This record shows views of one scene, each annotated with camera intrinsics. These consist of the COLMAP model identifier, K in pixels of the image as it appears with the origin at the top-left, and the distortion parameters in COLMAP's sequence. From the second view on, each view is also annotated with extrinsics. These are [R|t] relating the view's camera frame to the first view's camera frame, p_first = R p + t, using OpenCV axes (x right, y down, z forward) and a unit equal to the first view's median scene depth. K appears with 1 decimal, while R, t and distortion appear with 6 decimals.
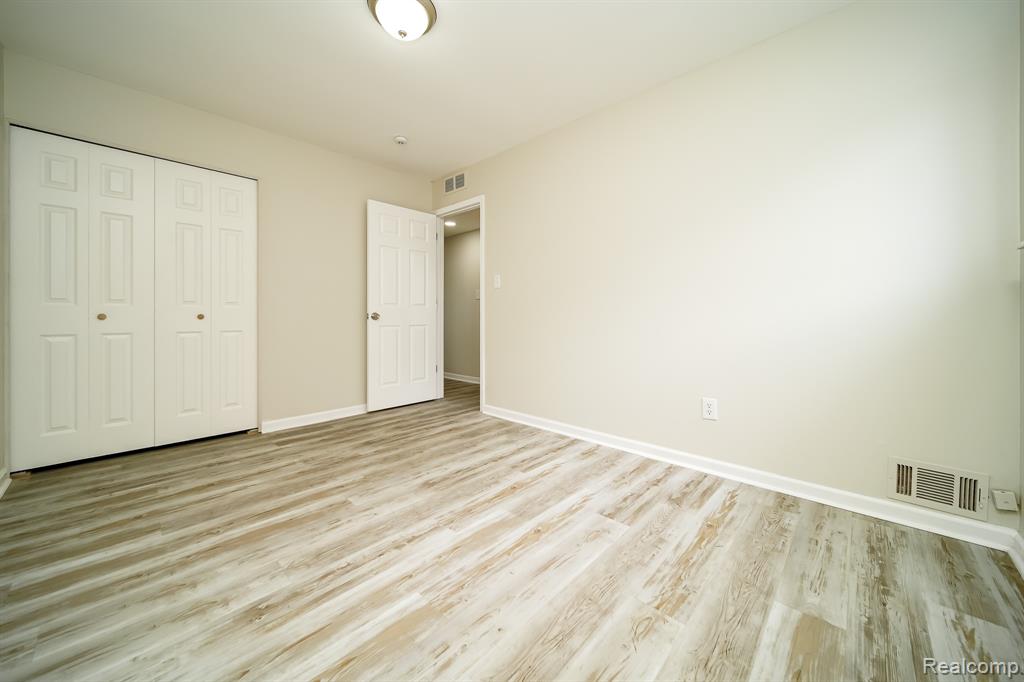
lens RADIAL K [[372.6, 0, 511.5], [0, 372.6, 332.8], [0, 0, 1]] dist [-0.001010, -0.000311]
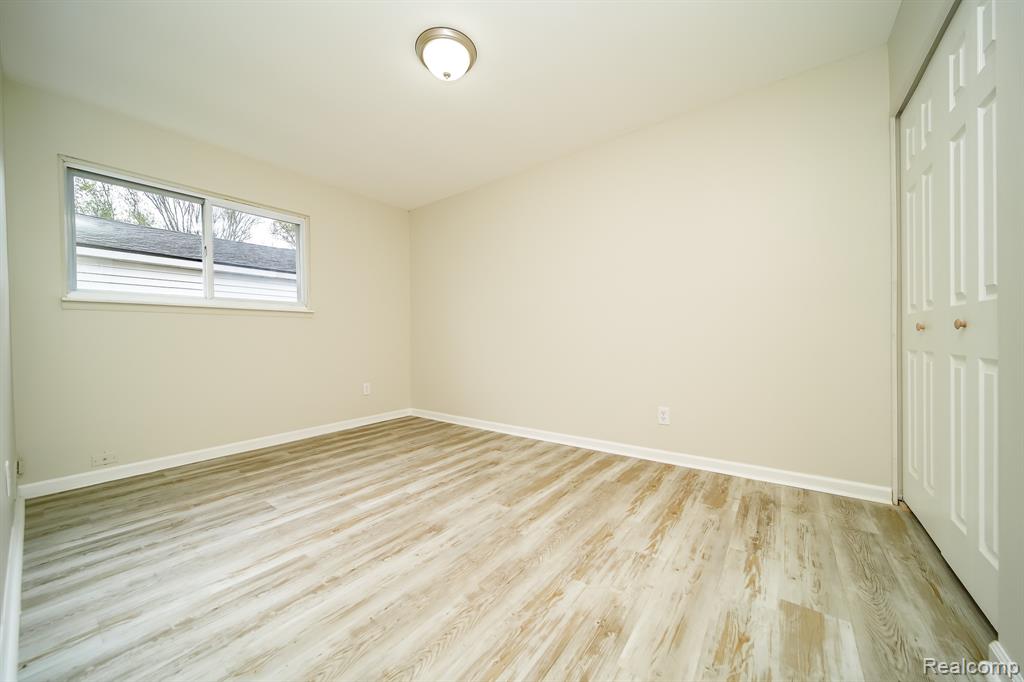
lens RADIAL K [[372.6, 0, 511.5], [0, 372.6, 332.8], [0, 0, 1]] dist [-0.001010, -0.000311]
pose [[-0.992844, 0.011077, -0.118901, -0.331045], [0.007979, 0.999617, 0.026502, -0.076575], [0.119149, 0.025363, -0.992552, 2.060069]]
